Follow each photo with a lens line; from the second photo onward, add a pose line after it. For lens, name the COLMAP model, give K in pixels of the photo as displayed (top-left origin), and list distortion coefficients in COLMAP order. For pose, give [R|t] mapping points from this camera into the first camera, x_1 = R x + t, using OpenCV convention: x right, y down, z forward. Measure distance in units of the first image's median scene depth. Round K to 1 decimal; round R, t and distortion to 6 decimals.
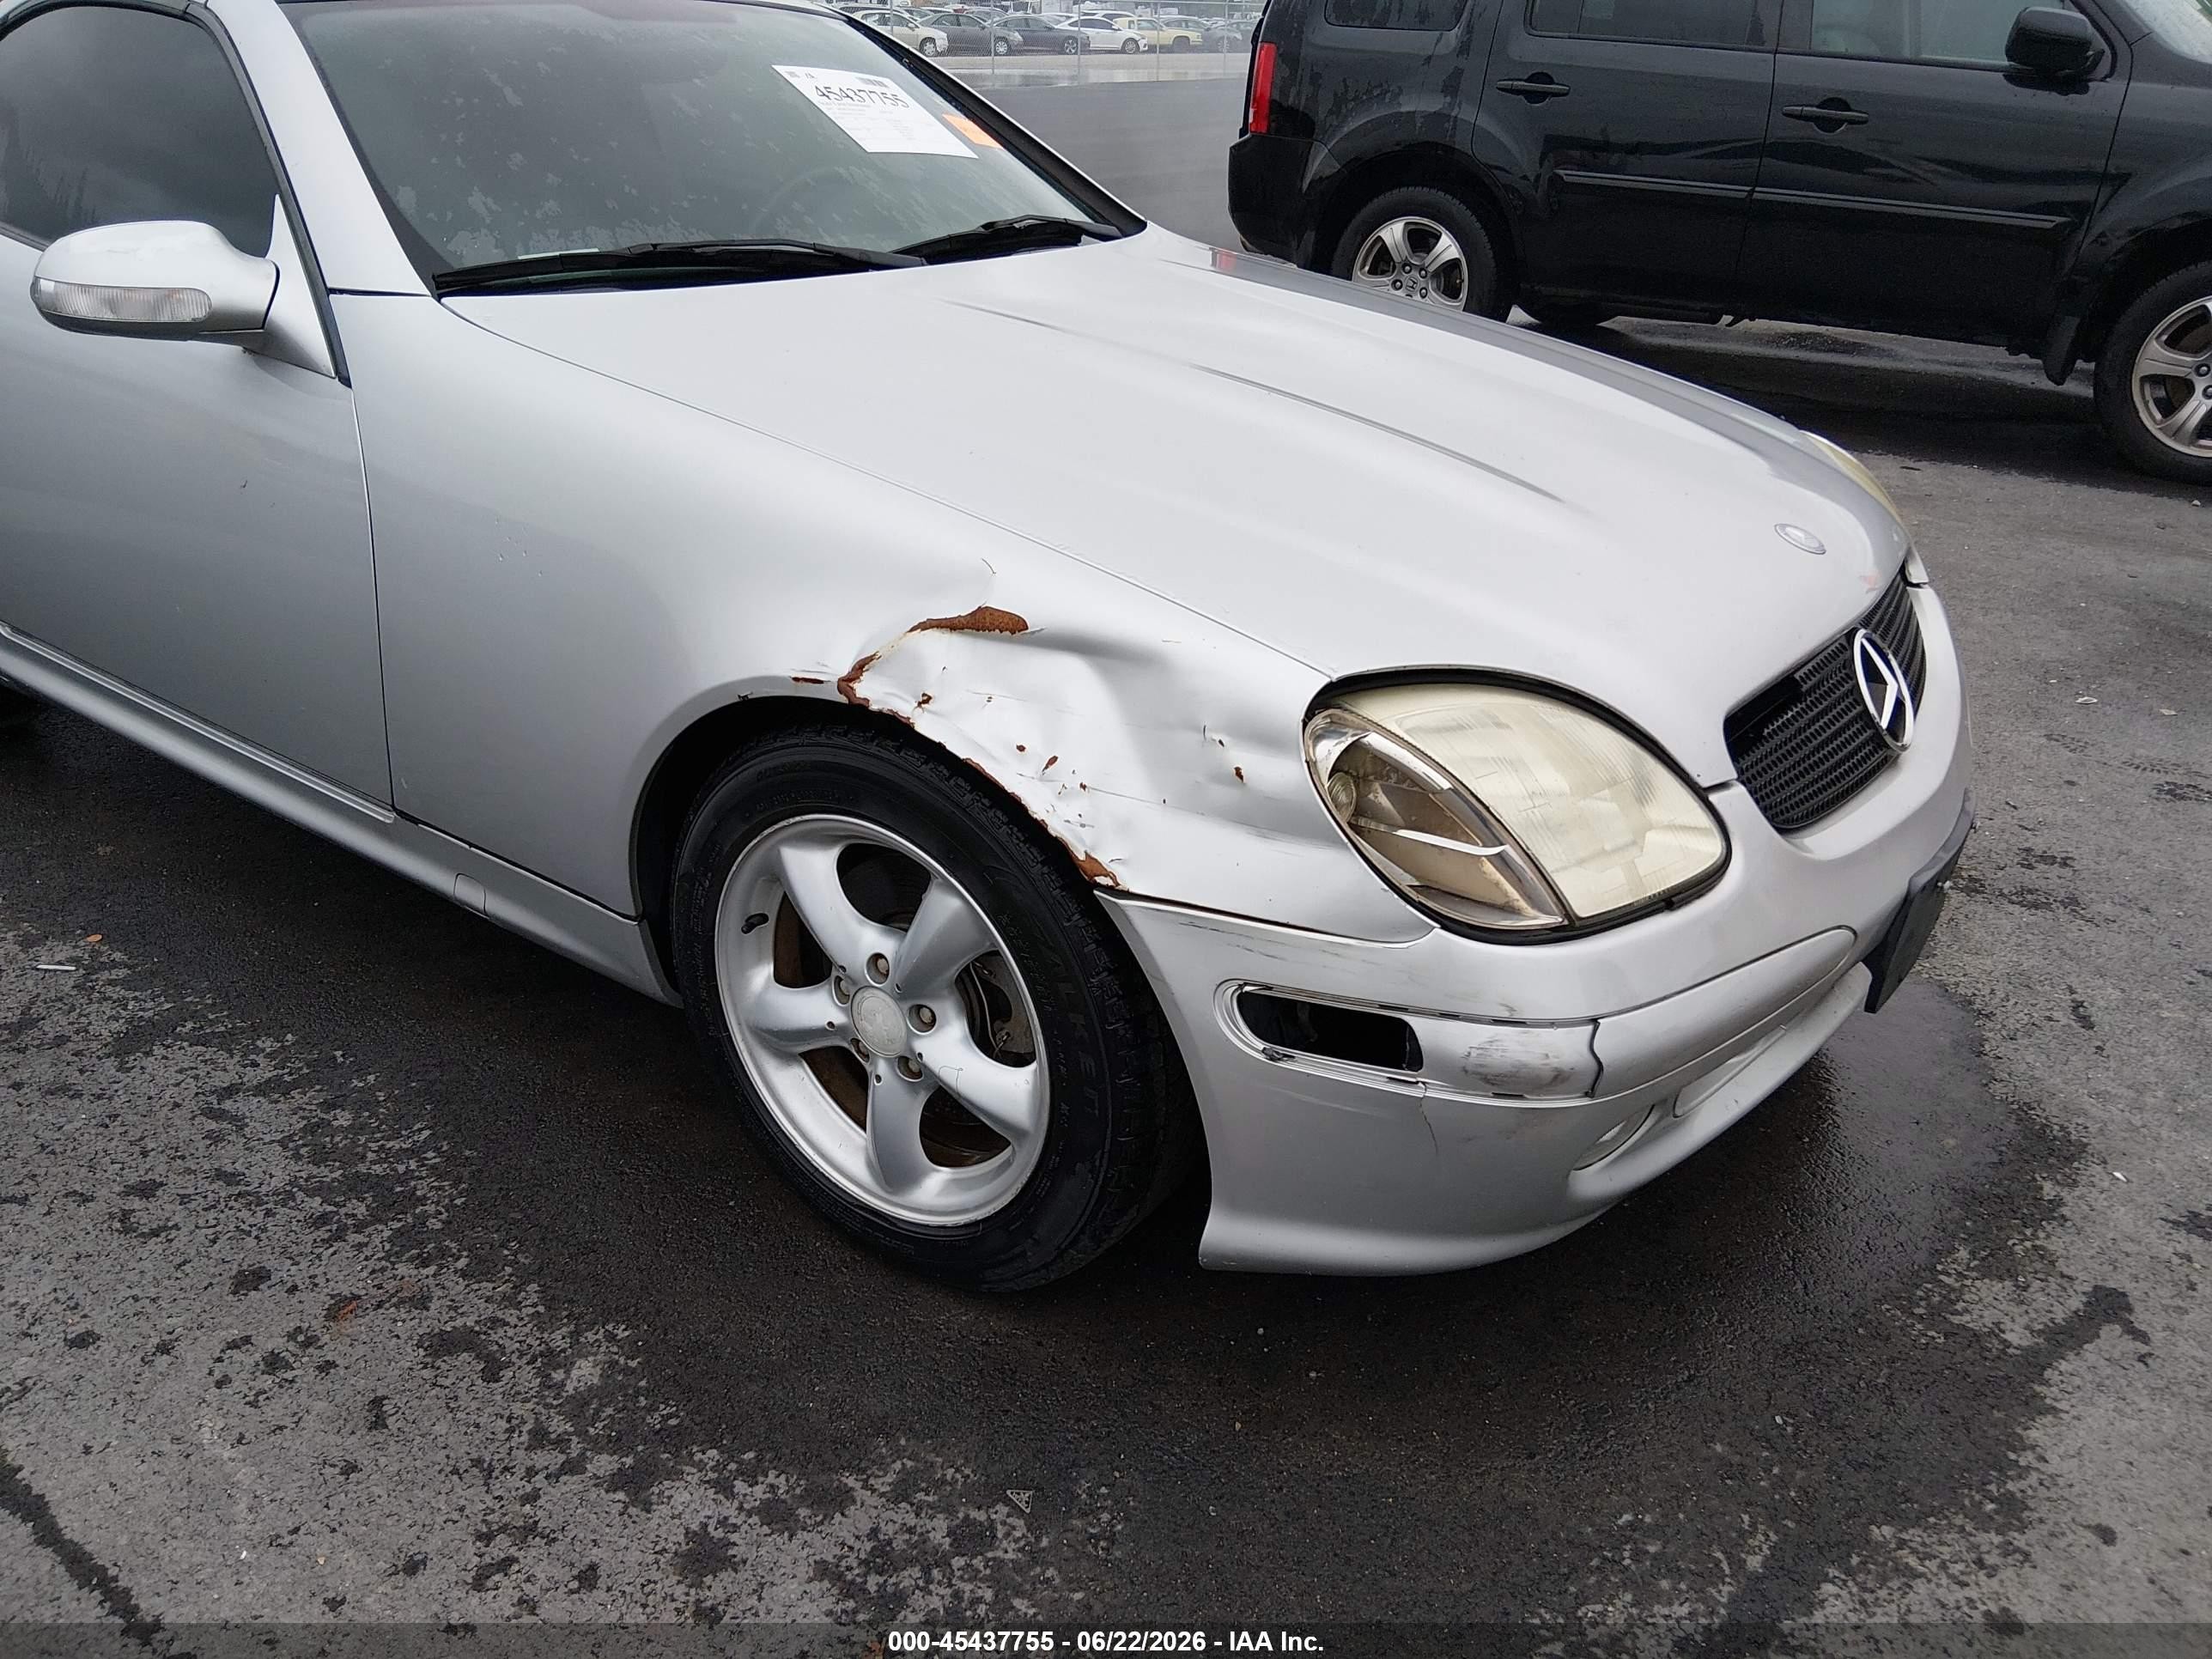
lens RADIAL K [[1660.8, 0, 1122.2], [0, 1660.8, 834.1], [0, 0, 1]] dist [0.068486, -0.114004]
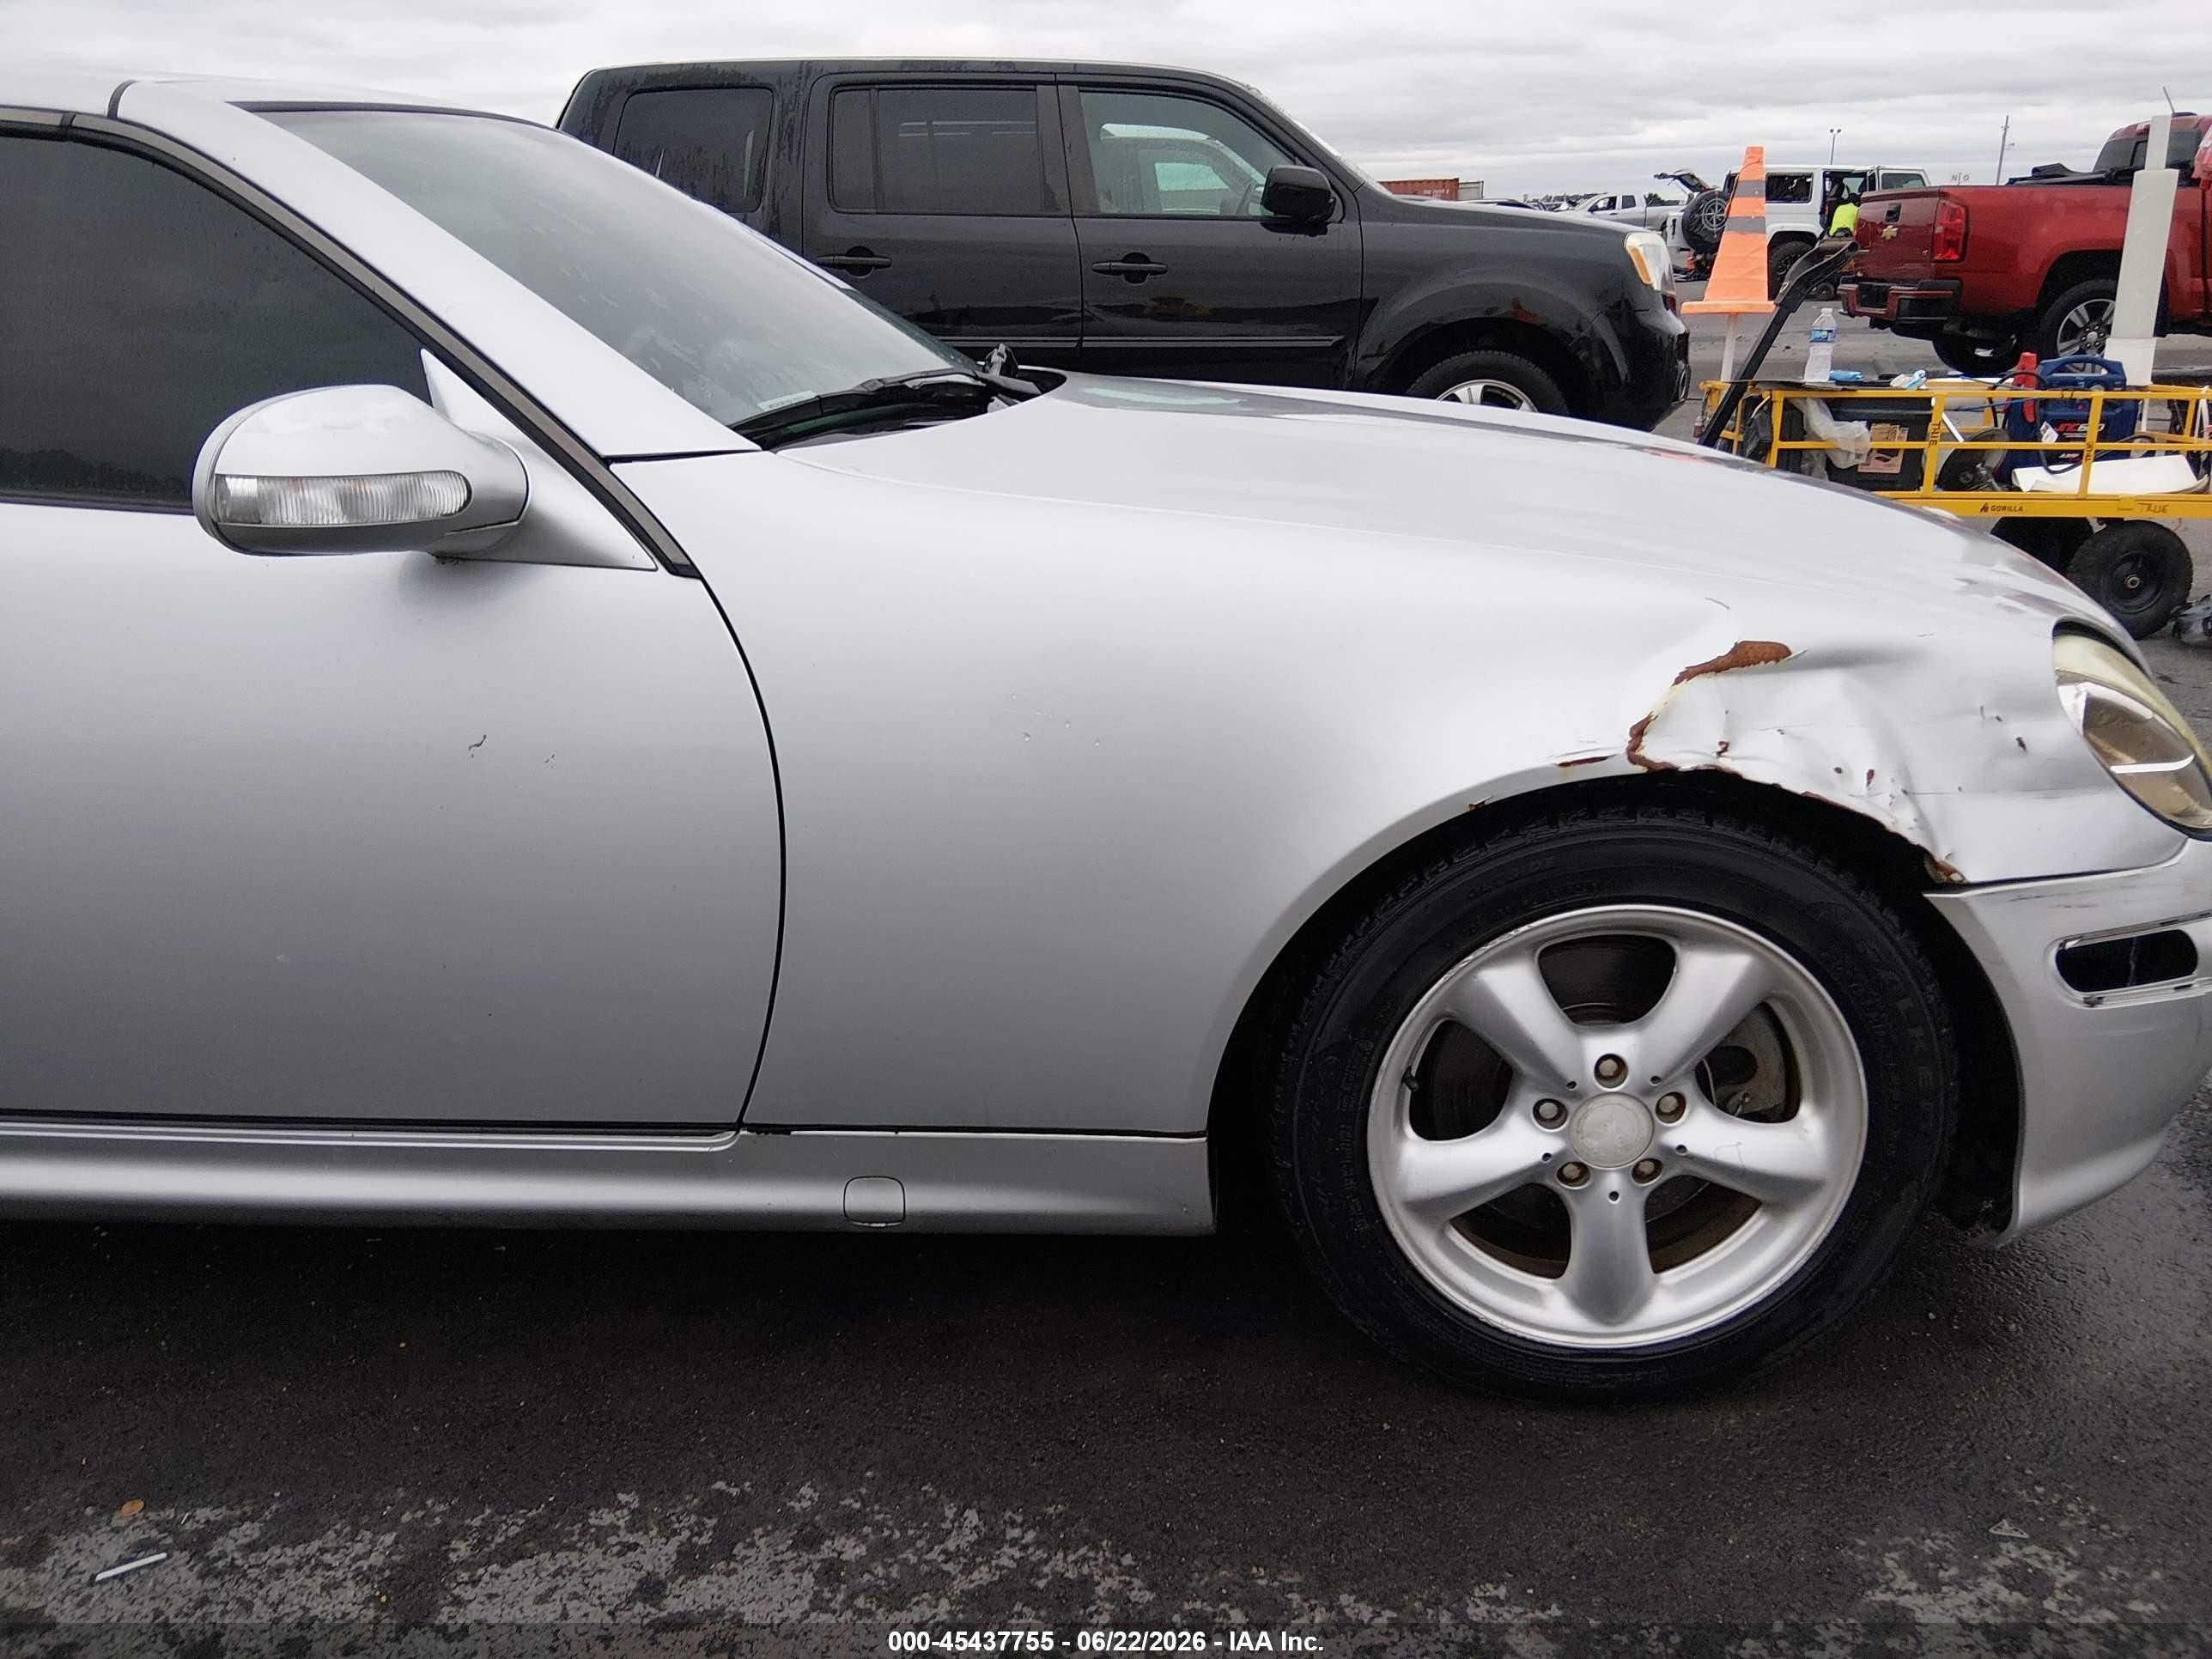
lens RADIAL K [[1660.8, 0, 1124.2], [0, 1660.8, 860.5], [0, 0, 1]] dist [0.068486, -0.114004]
pose [[0.833395, -0.227666, 0.503608, -0.872054], [0.275208, 0.961157, -0.020919, -0.091250], [-0.479284, 0.156031, 0.863679, 0.350106]]
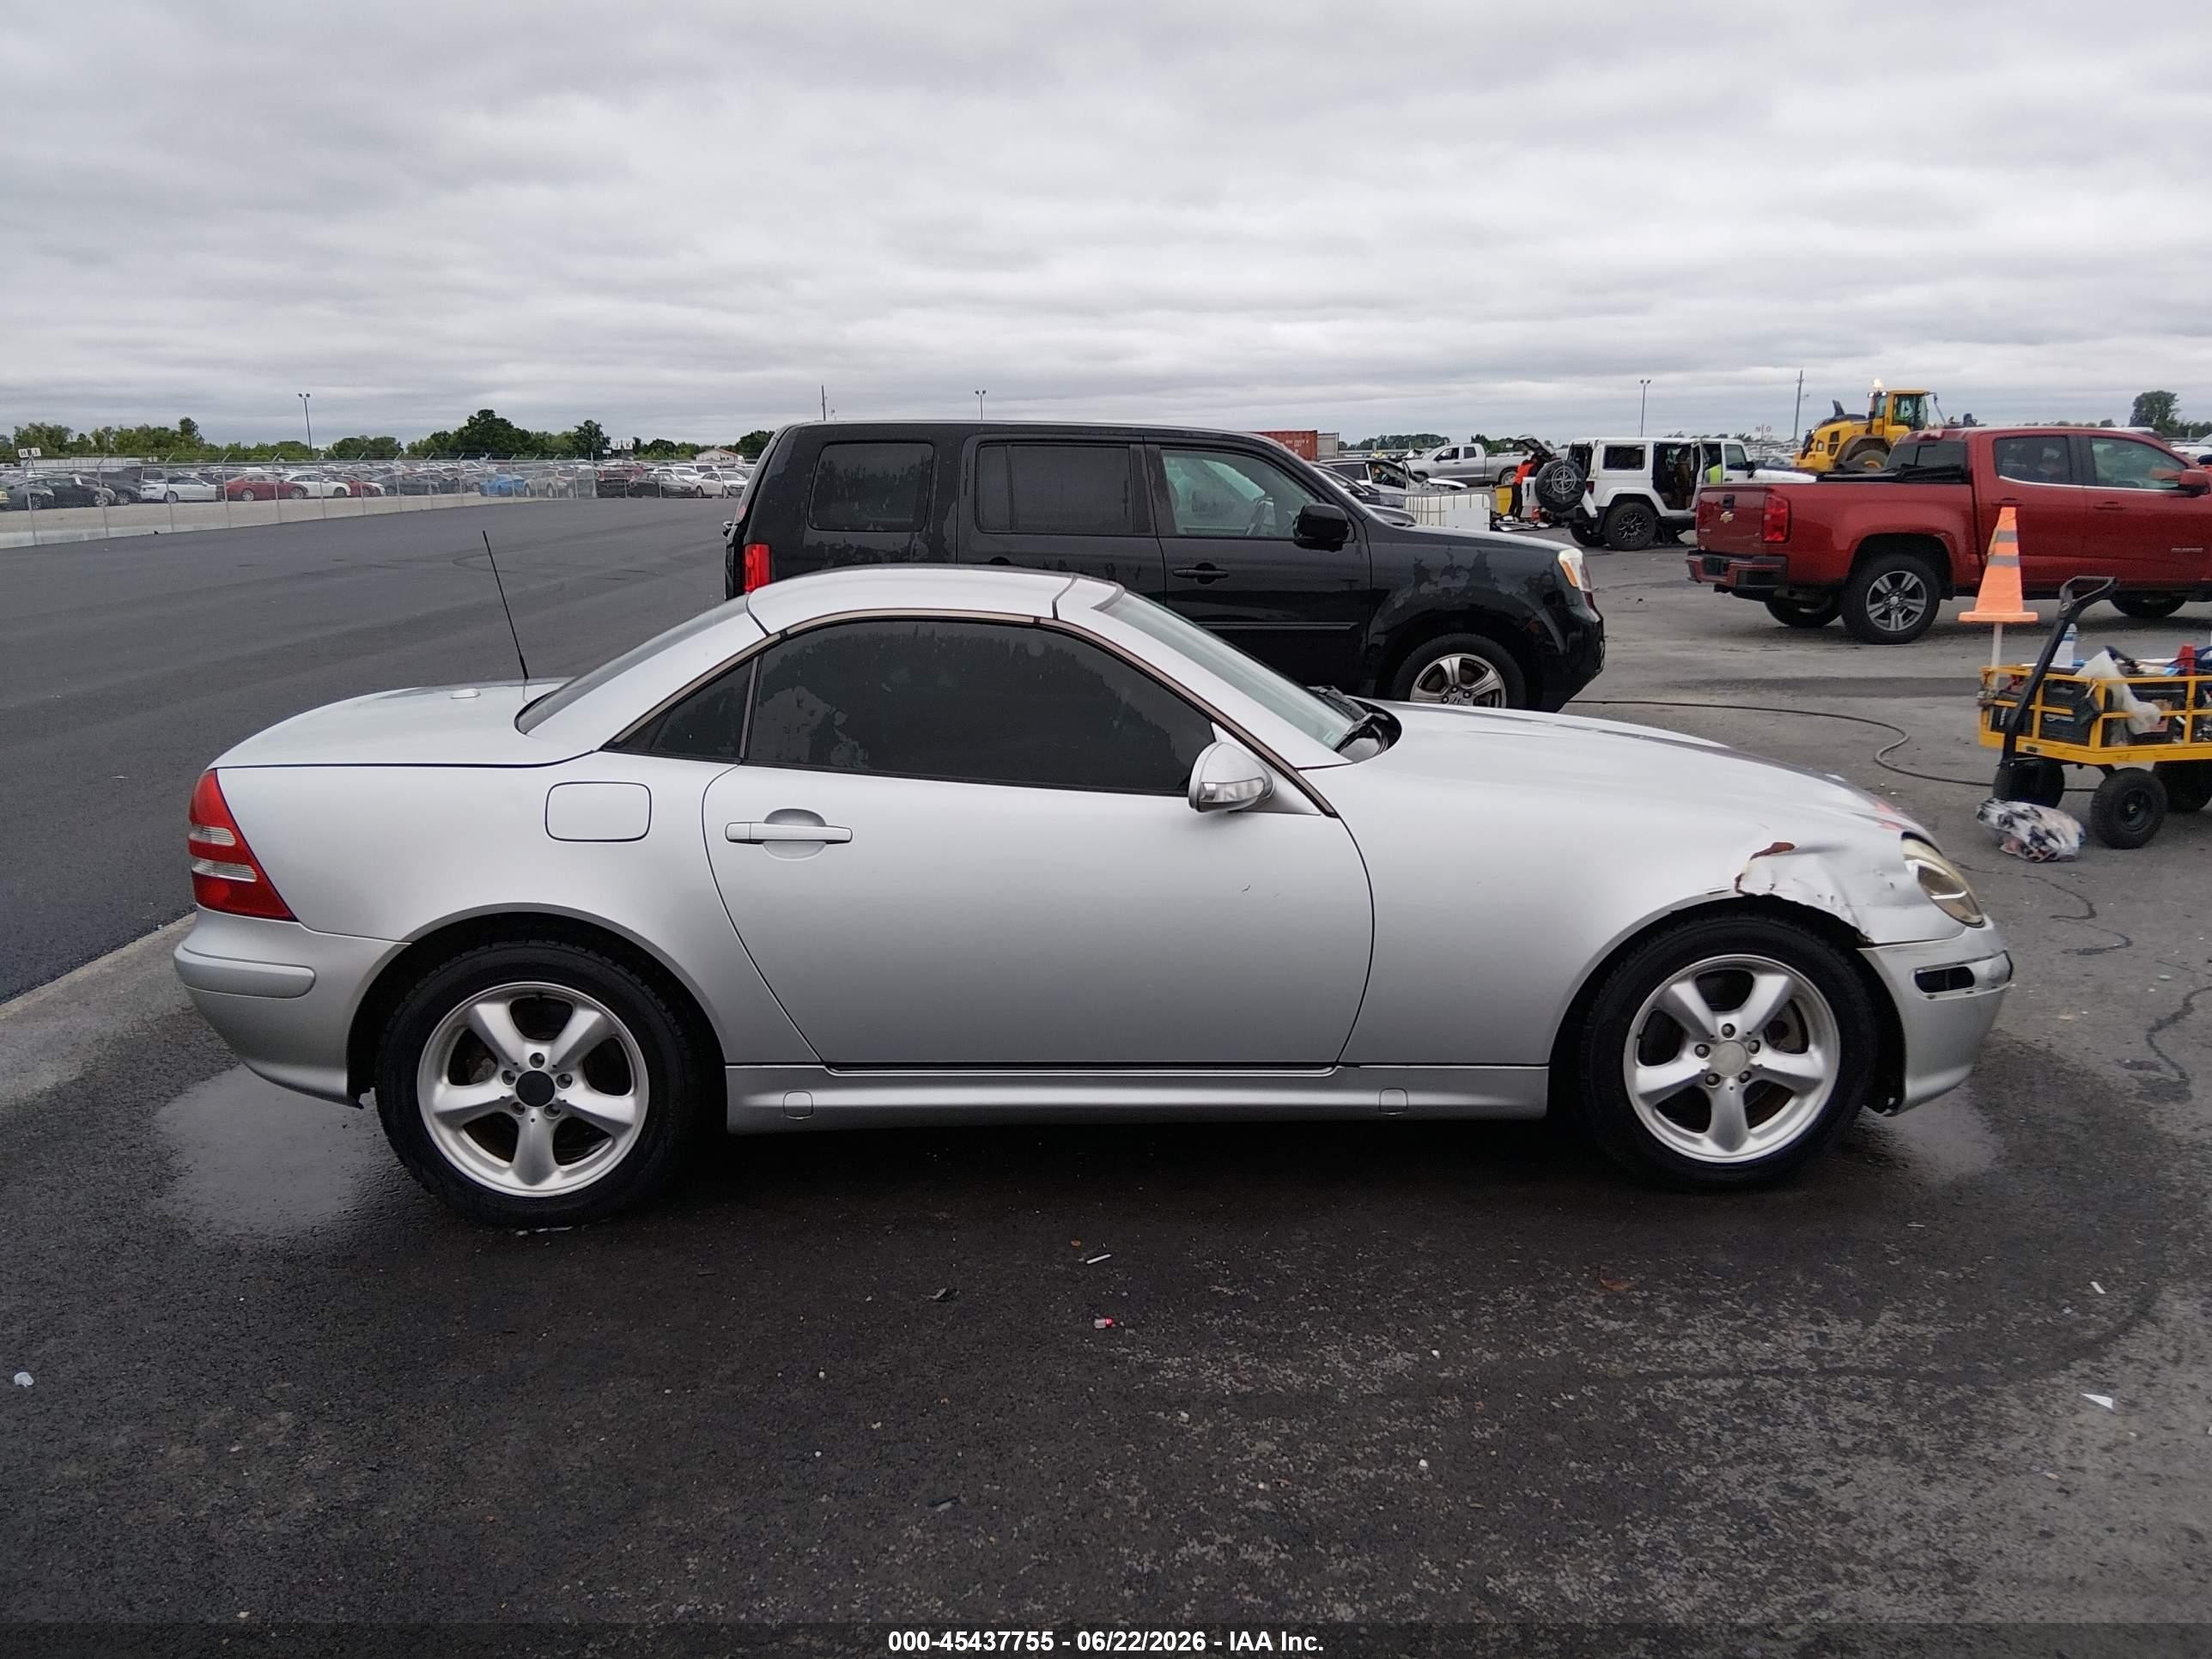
lens RADIAL K [[1660.8, 0, 1093.1], [0, 1660.8, 844.0], [0, 0, 1]] dist [0.068486, -0.114004]
pose [[0.795433, -0.164378, 0.583323, -2.108604], [0.291511, 0.947628, -0.130473, -0.105328], [-0.531326, 0.273828, 0.801692, -0.329531]]
